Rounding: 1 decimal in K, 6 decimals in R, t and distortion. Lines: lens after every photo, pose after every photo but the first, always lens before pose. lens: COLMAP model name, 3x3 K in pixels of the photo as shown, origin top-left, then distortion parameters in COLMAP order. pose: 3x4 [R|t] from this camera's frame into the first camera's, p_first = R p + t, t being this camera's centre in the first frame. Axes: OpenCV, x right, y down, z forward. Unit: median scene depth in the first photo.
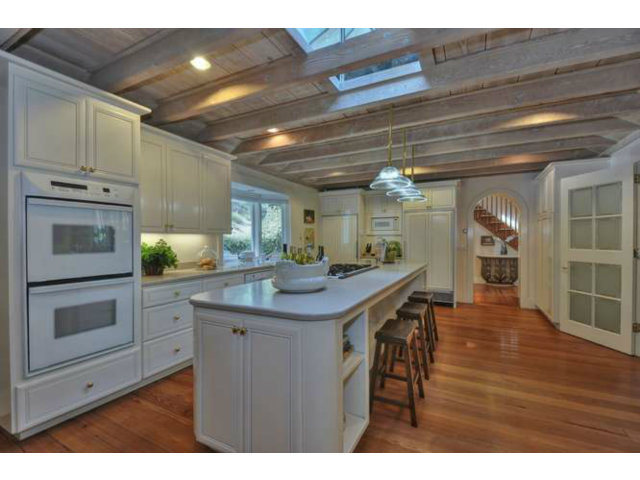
lens RADIAL K [[289.8, 0, 322.0], [0, 289.8, 242.4], [0, 0, 1]] dist [-0.001529, -0.000483]
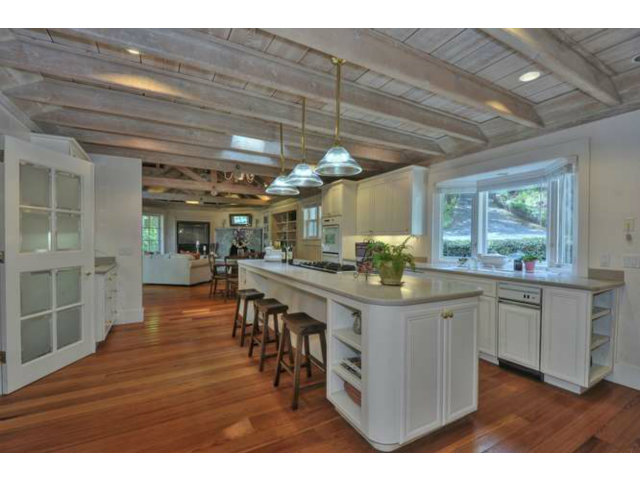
lens RADIAL K [[289.8, 0, 322.0], [0, 289.8, 242.4], [0, 0, 1]] dist [-0.001529, -0.000483]
pose [[-0.556157, 0.007894, -0.831039, 0.983519], [-0.013156, 0.999746, 0.018301, -0.018611], [0.830973, 0.021112, -0.555912, 1.584149]]
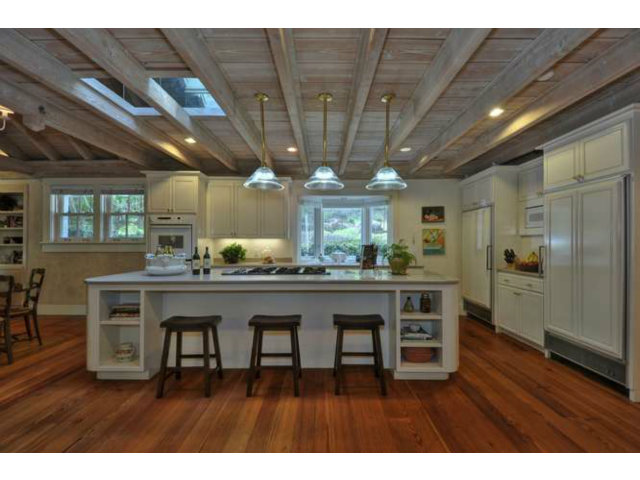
lens RADIAL K [[289.8, 0, 322.0], [0, 289.8, 242.4], [0, 0, 1]] dist [-0.001529, -0.000483]
pose [[0.455185, -0.001961, -0.890394, 1.050134], [-0.009384, 0.999931, -0.007000, -0.002279], [0.890347, 0.011542, 0.455136, 0.651159]]
